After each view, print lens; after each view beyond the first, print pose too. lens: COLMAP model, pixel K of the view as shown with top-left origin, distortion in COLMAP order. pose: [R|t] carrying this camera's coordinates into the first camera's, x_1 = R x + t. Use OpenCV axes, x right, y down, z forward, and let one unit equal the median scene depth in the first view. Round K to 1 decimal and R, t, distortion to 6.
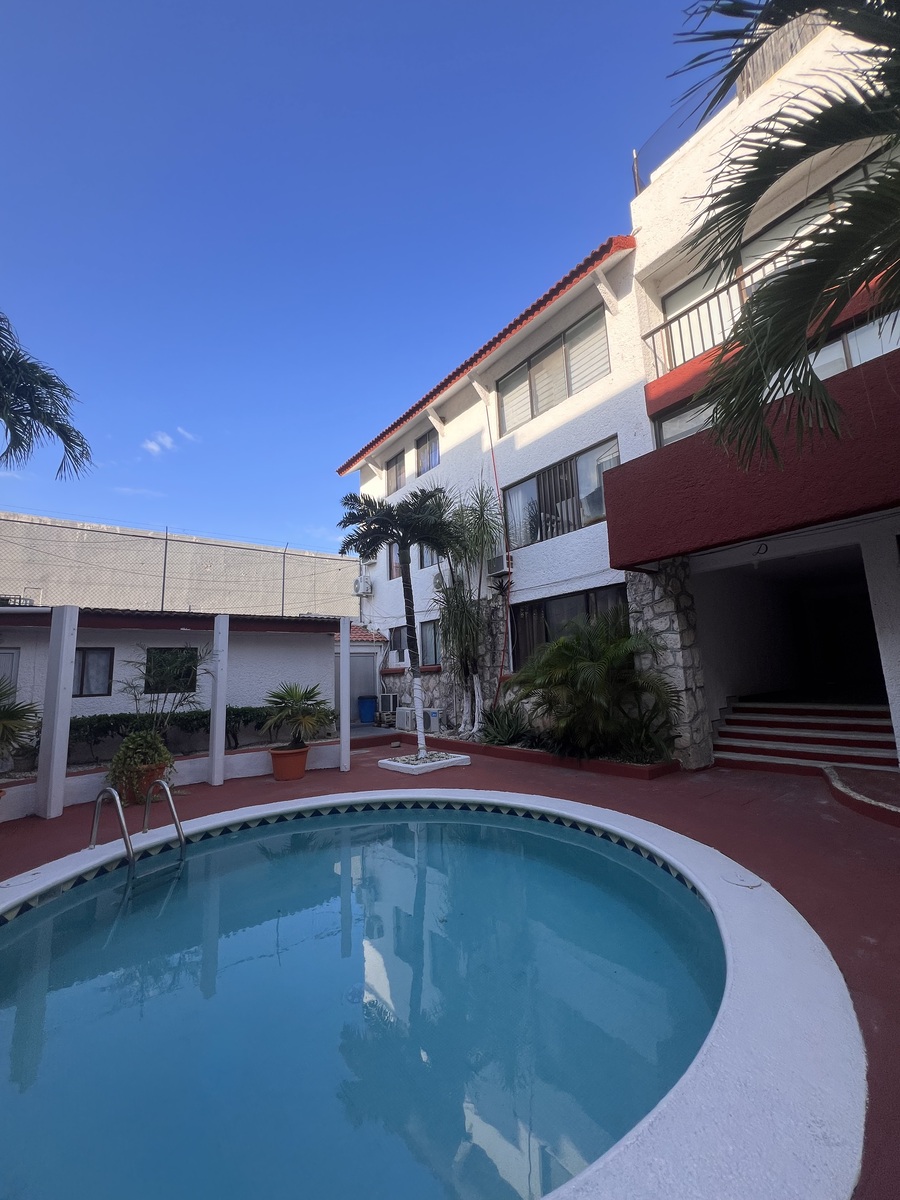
lens RADIAL K [[480.5, 0, 455.7], [0, 480.5, 601.3], [0, 0, 1]] dist [0.000370, 0.000906]
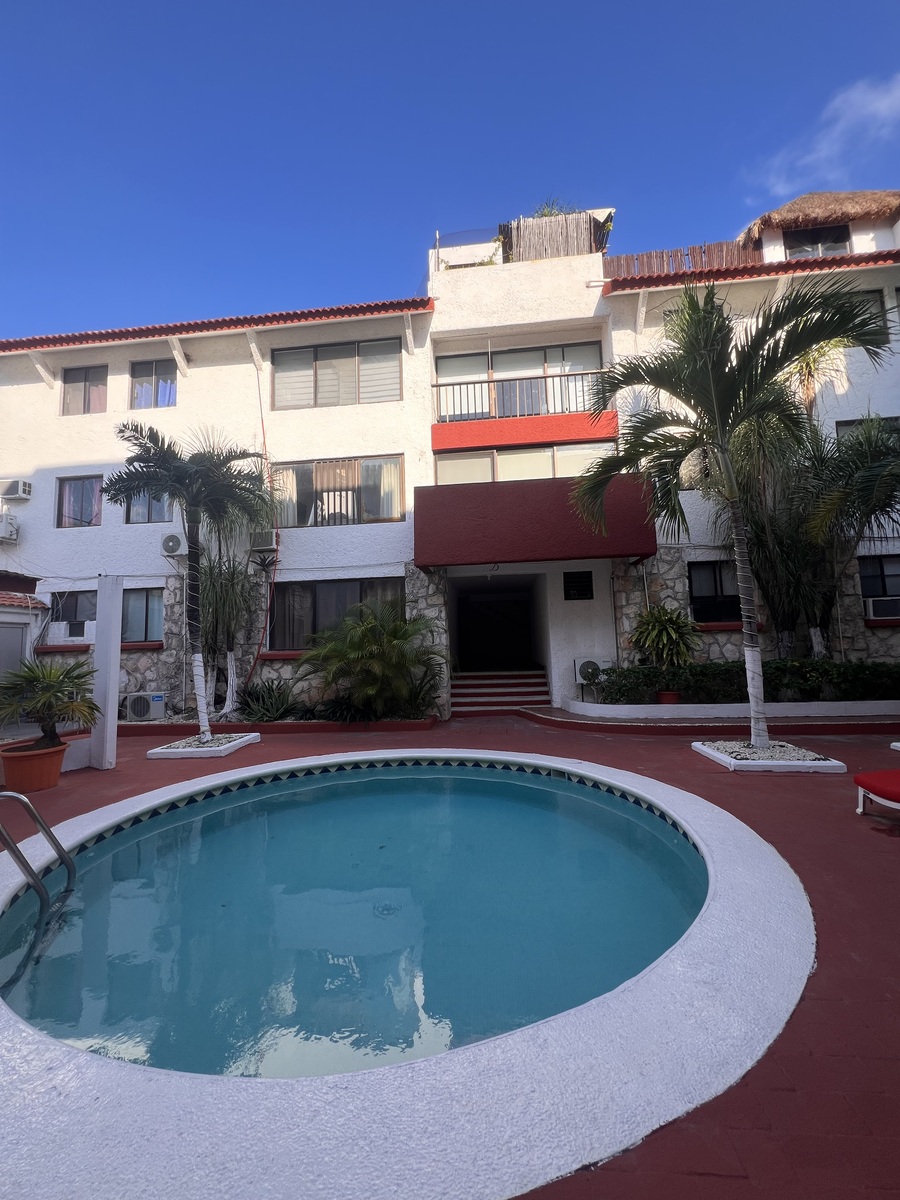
lens RADIAL K [[480.5, 0, 450.6], [0, 480.5, 598.2], [0, 0, 1]] dist [0.000370, 0.000906]
pose [[0.692223, 0.090502, 0.715986, -0.360243], [-0.106321, 0.994069, -0.022860, 0.024677], [-0.713809, -0.060300, 0.697740, 0.044332]]
